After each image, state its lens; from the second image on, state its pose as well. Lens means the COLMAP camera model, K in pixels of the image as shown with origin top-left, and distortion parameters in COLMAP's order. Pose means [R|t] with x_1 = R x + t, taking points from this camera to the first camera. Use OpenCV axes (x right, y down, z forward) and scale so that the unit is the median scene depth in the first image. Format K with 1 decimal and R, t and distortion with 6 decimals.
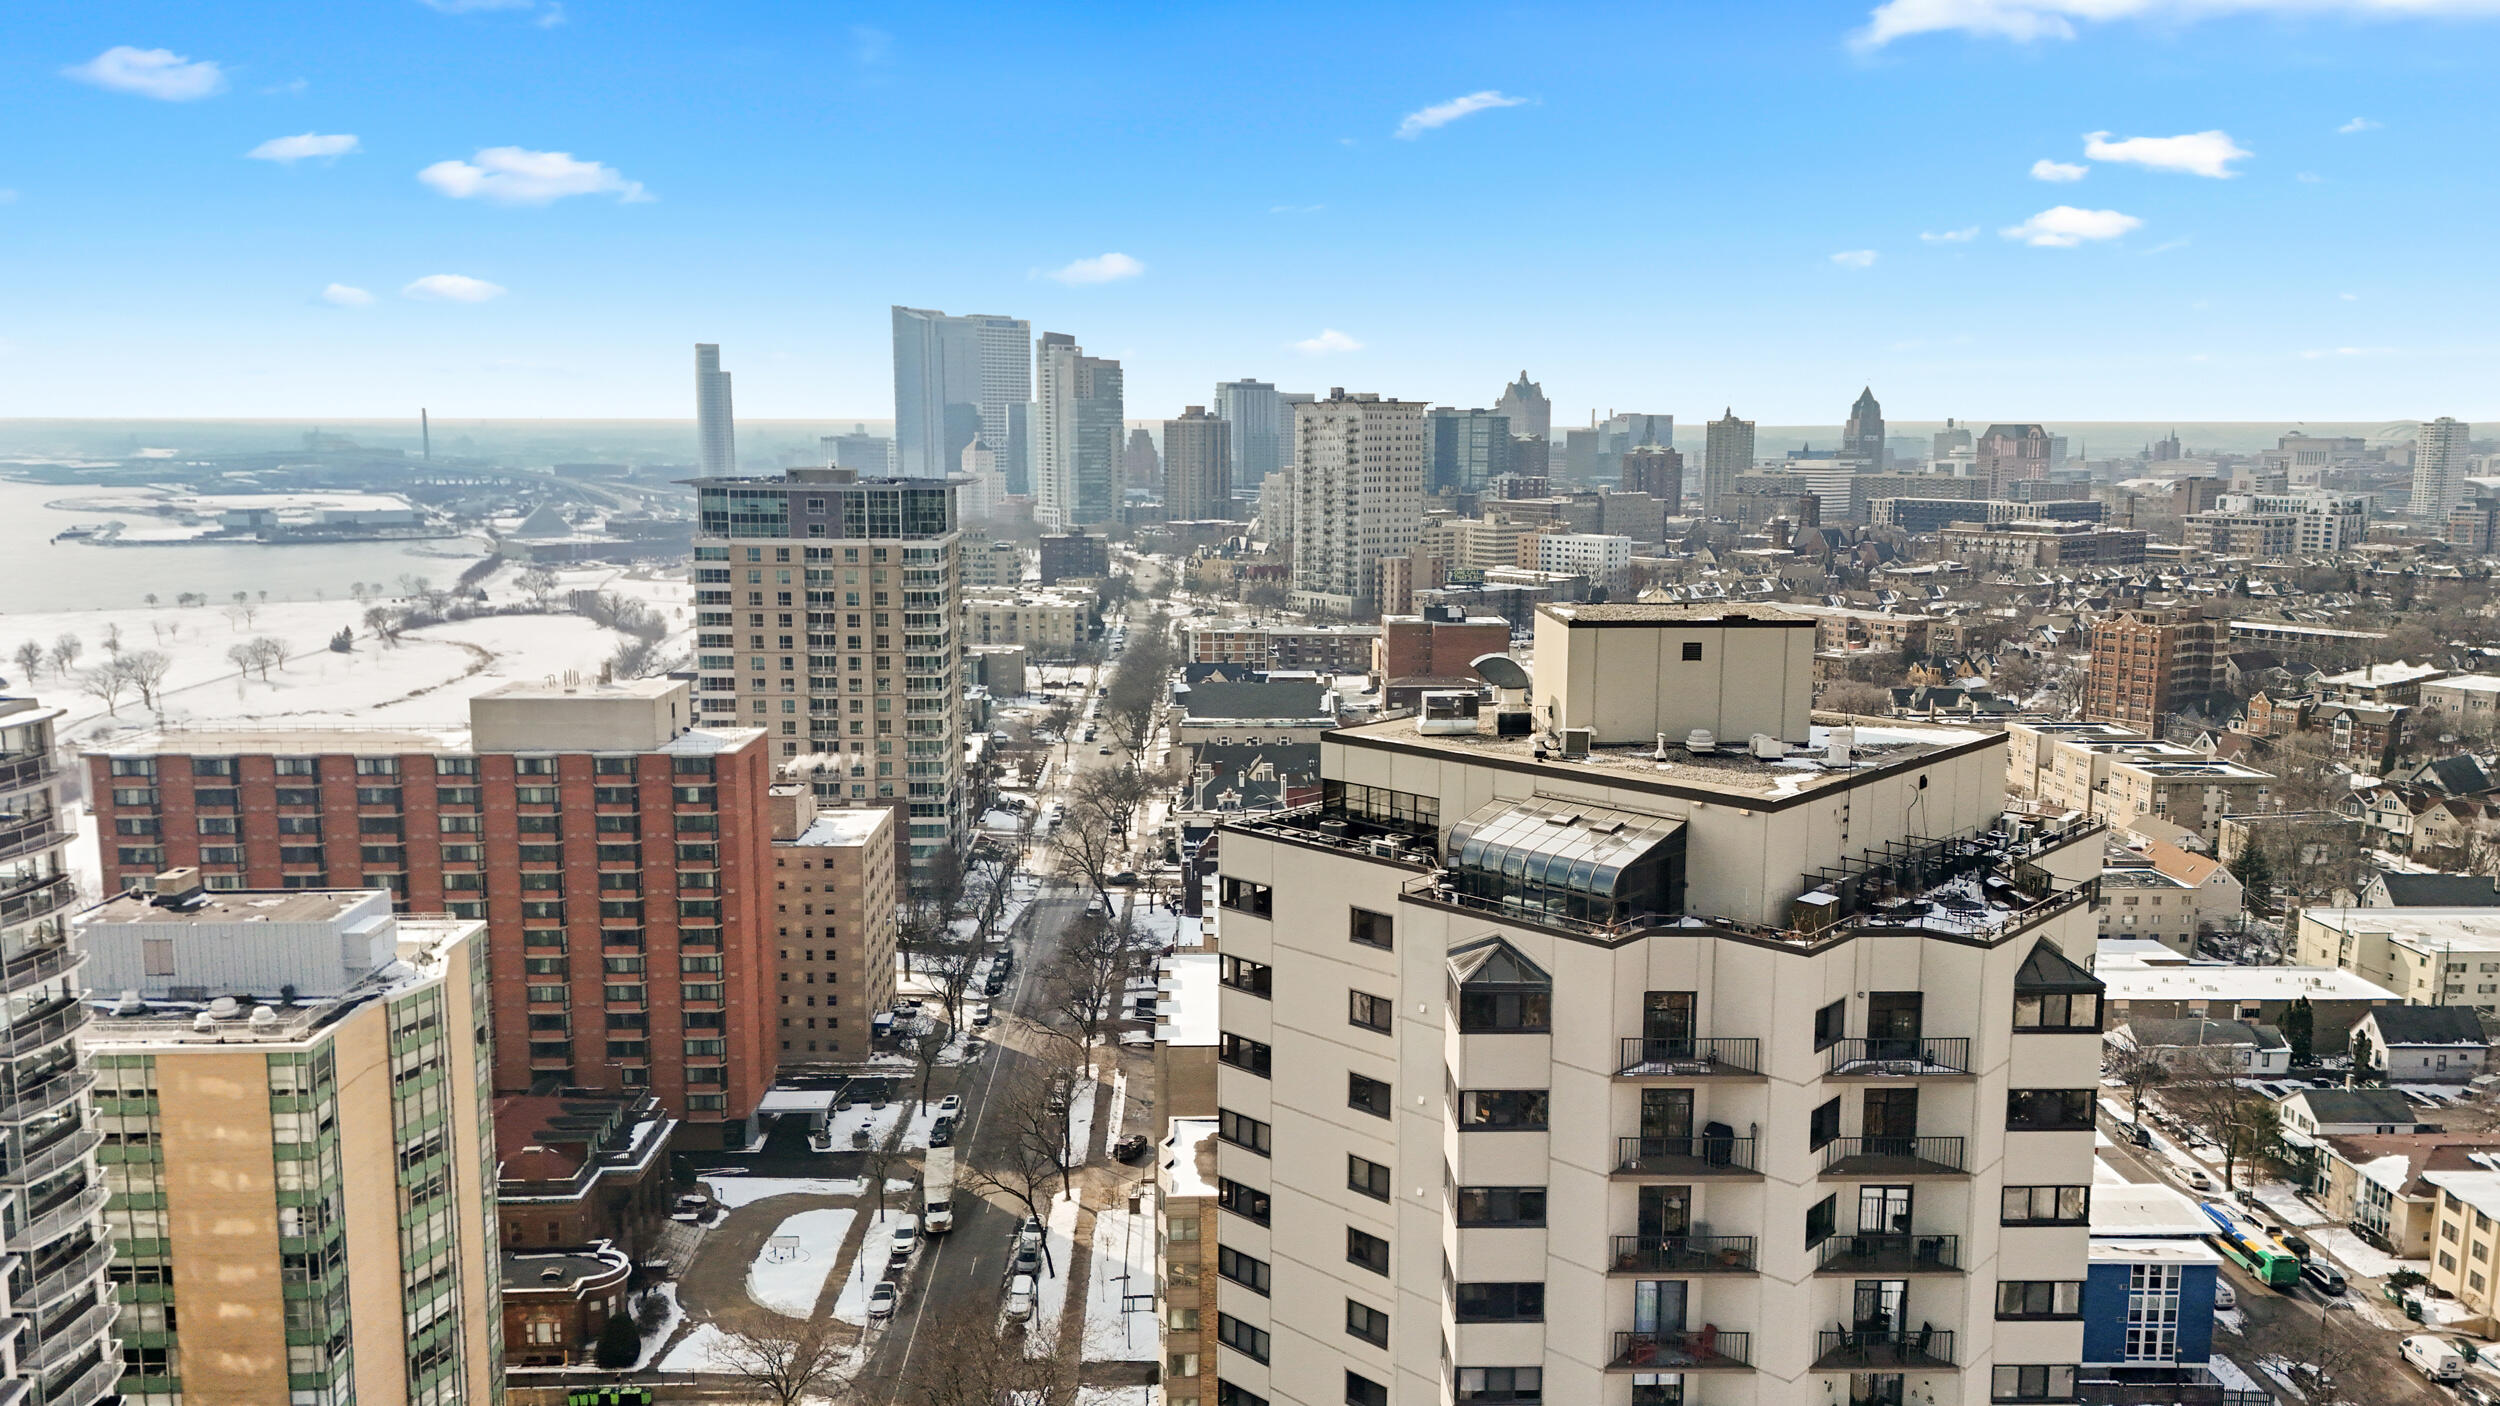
lens RADIAL K [[1797.4, 0, 1261.8], [0, 1797.4, 708.2], [0, 0, 1]] dist [0.088626, -0.082121]
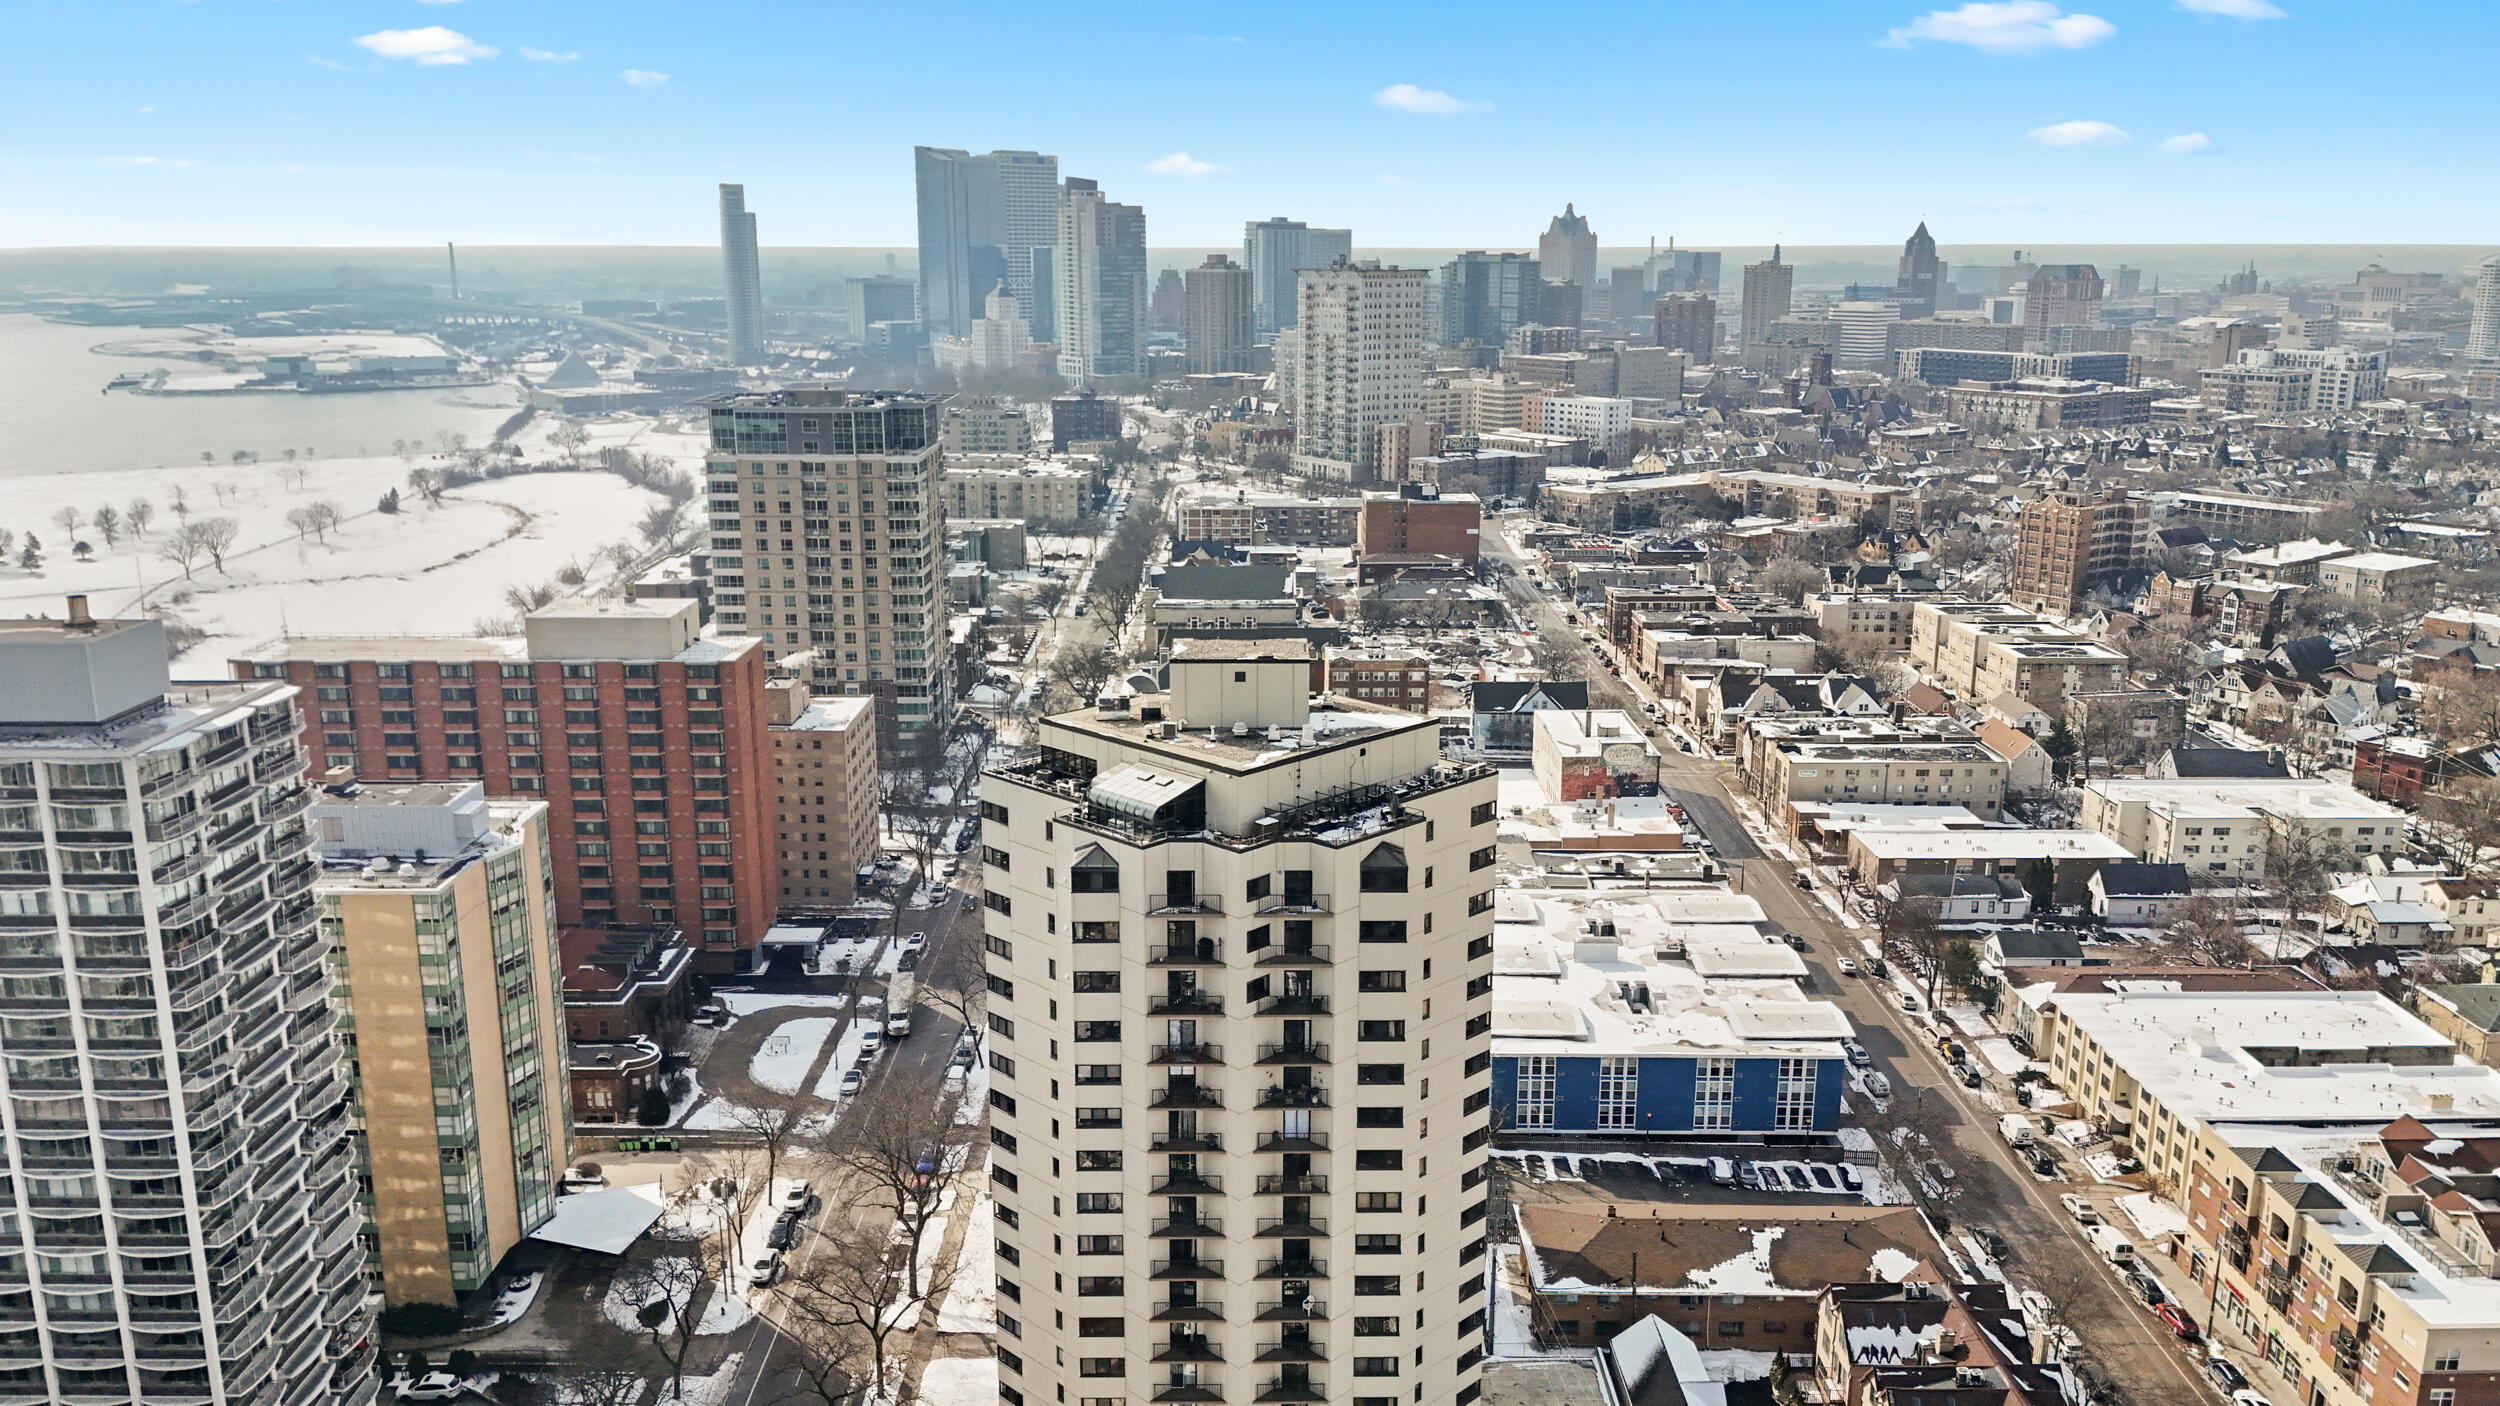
lens RADIAL K [[1843.3, 0, 1250.0], [0, 1843.3, 703.0], [0, 0, 1]] dist [0.083911, -0.166392]
pose [[0.999533, 0.002981, -0.030407, 0.067367], [-0.000464, 0.996594, 0.082467, -0.033790], [0.030549, -0.082414, 0.996130, -0.173000]]
